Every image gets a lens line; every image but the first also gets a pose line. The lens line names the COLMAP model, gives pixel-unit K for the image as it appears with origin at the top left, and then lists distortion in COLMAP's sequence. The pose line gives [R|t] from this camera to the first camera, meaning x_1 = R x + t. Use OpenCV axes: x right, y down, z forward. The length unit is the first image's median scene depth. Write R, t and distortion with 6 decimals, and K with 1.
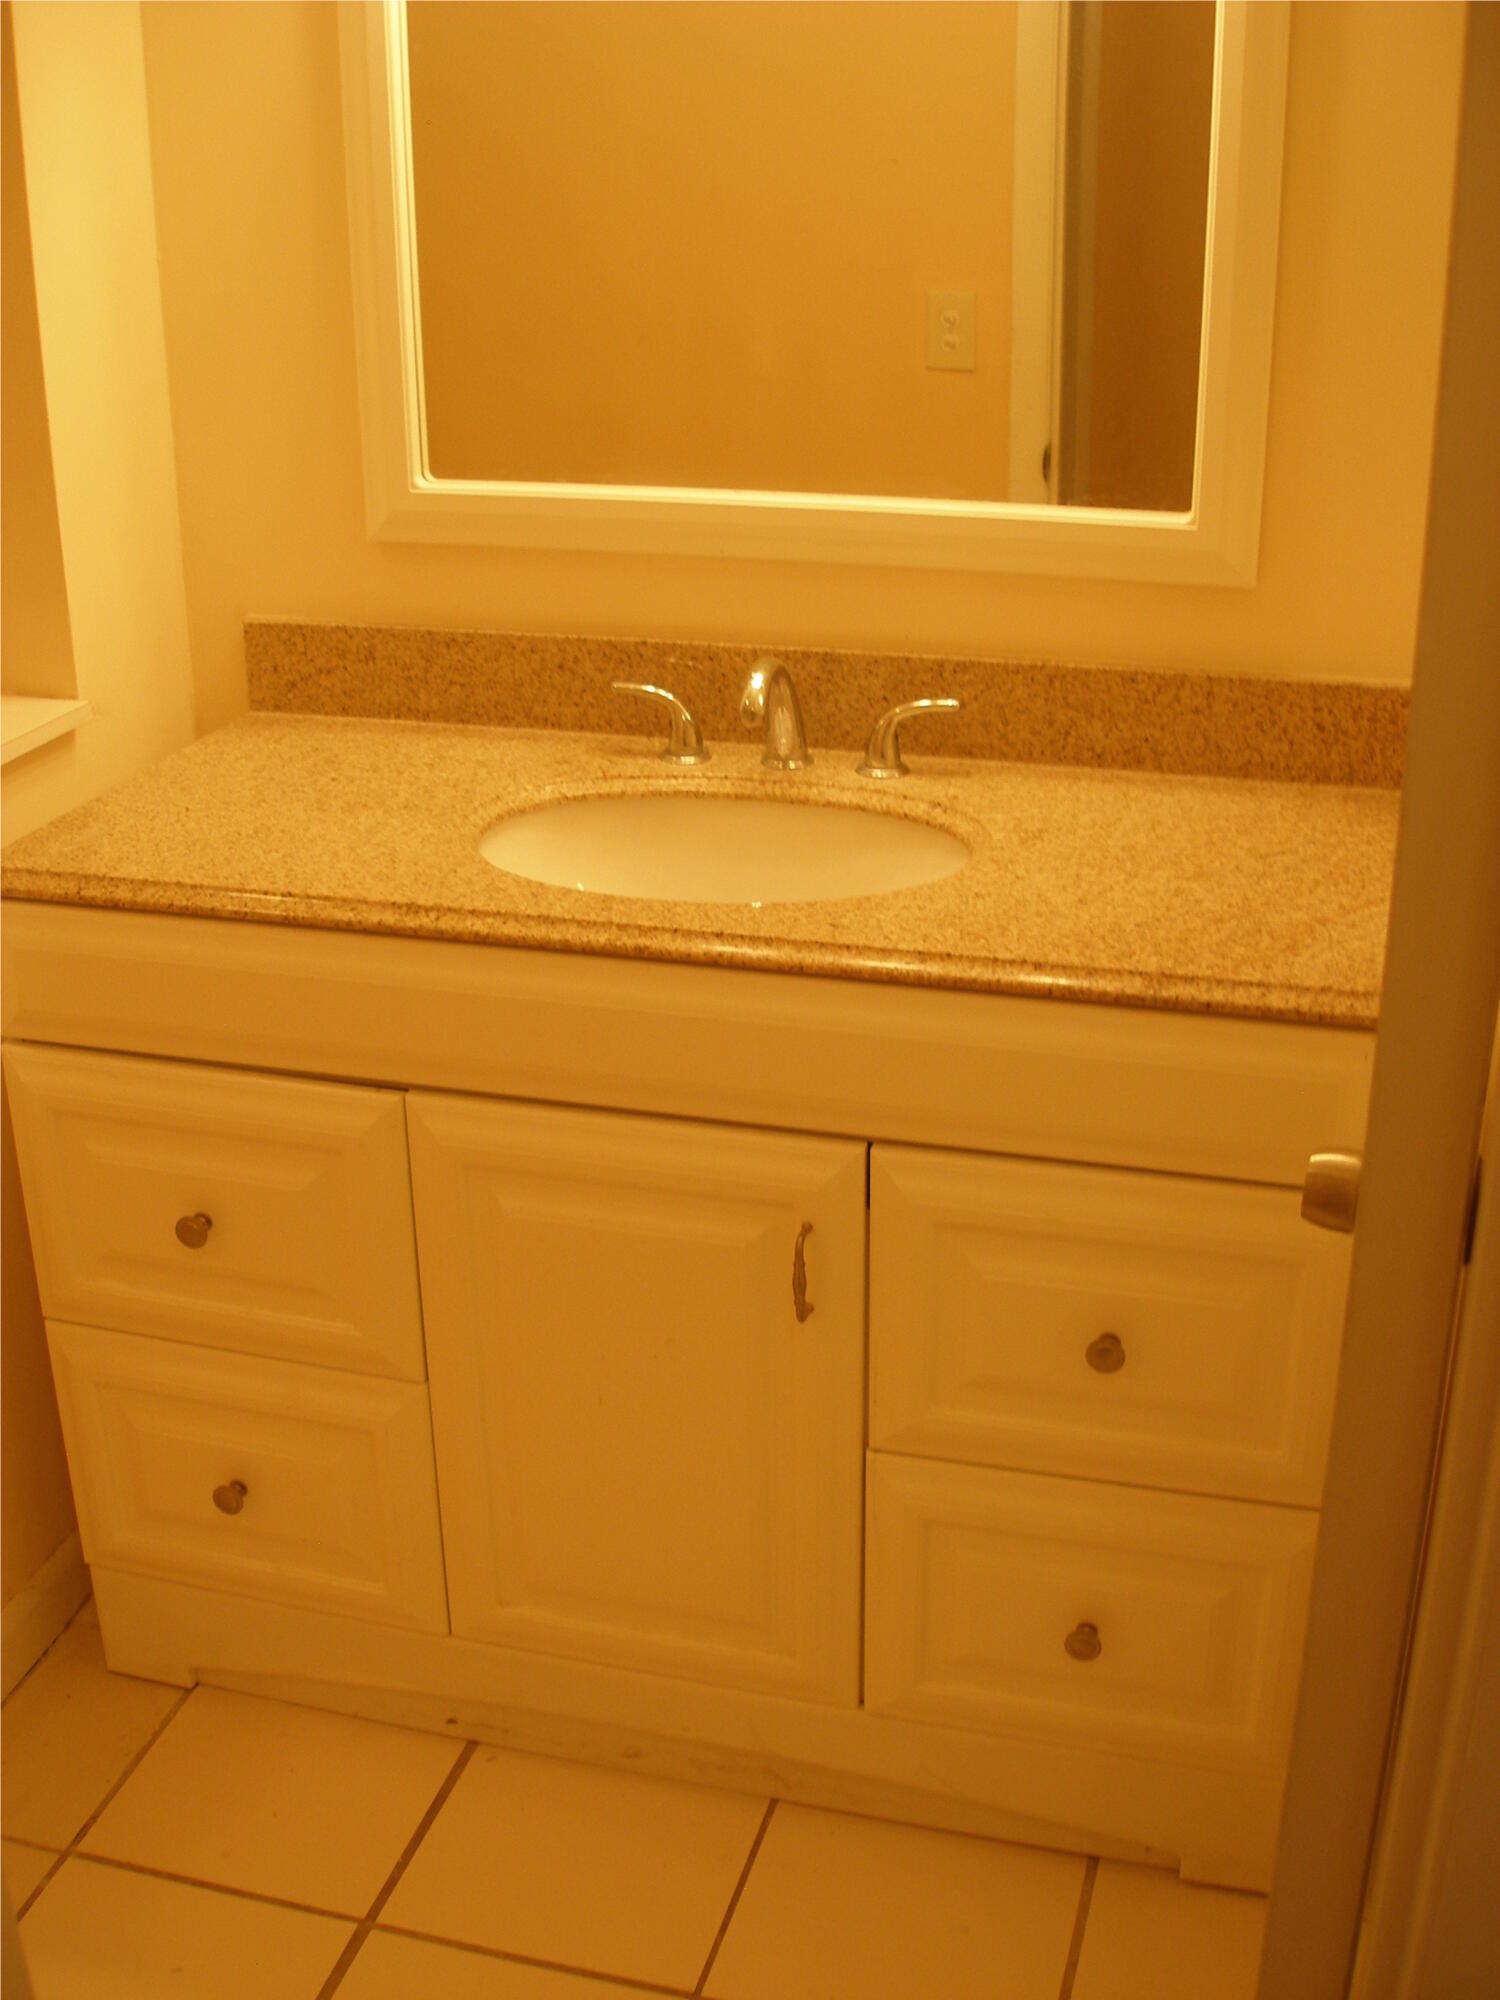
lens RADIAL K [[2257.1, 0, 750.0], [0, 2257.1, 1000.0], [0, 0, 1]] dist [-0.203693, 0.146436]
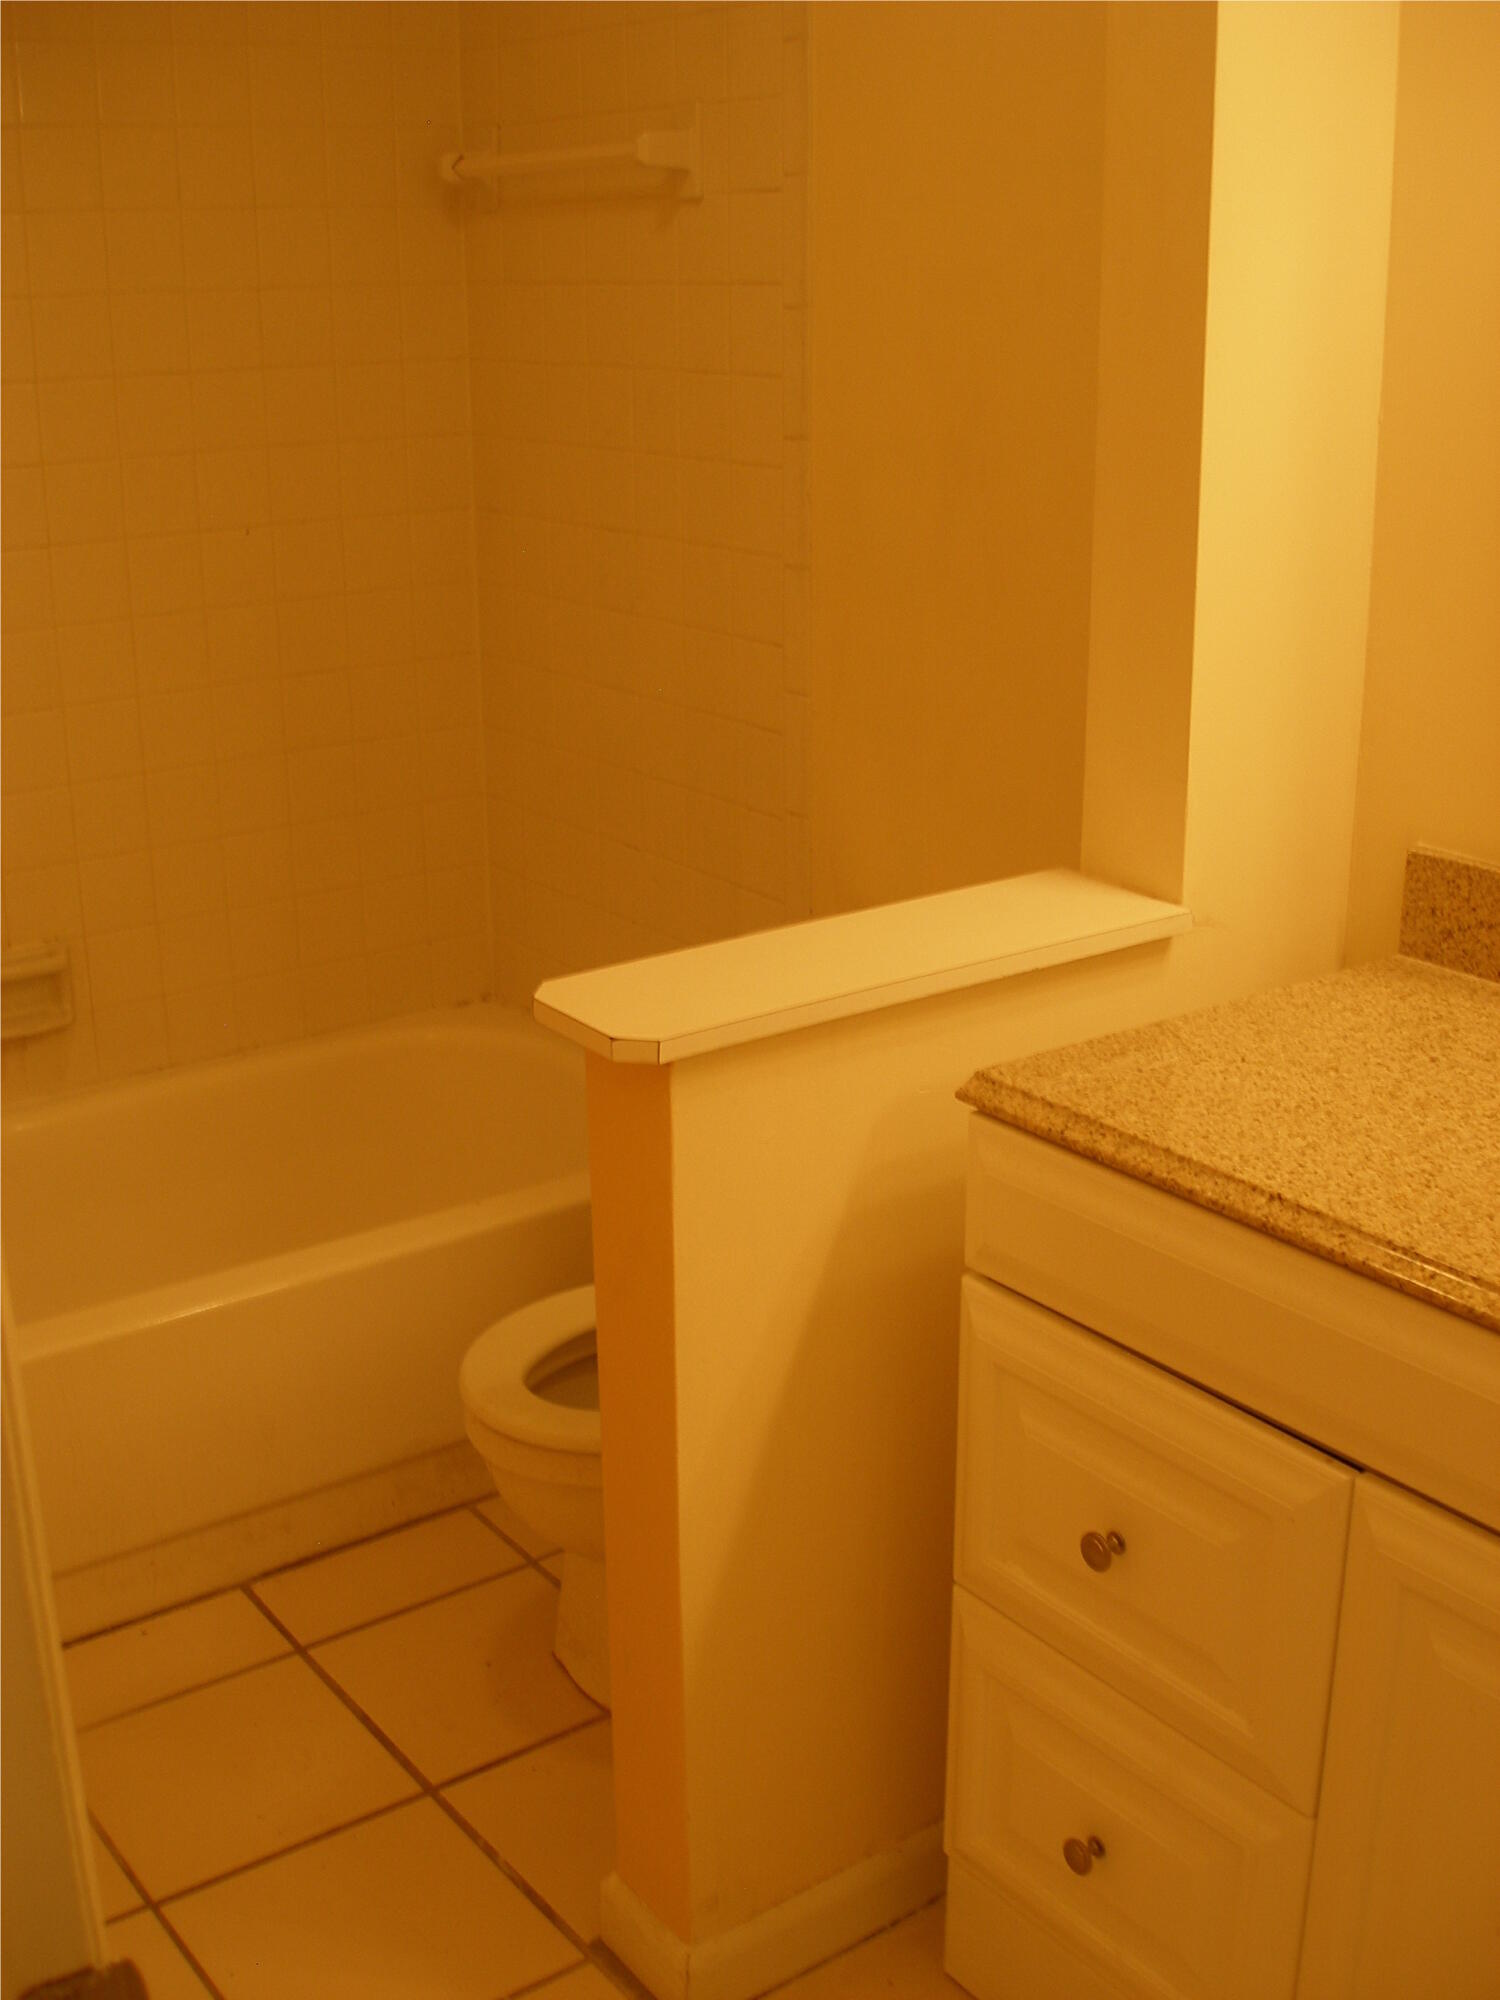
lens RADIAL K [[2257.1, 0, 750.0], [0, 2257.1, 1000.0], [0, 0, 1]] dist [-0.203693, 0.146436]
pose [[0.791783, 0.193895, -0.579210, 0.086727], [-0.235695, 0.971822, 0.003129, -0.066656], [0.563496, 0.134040, 0.815172, 0.201679]]
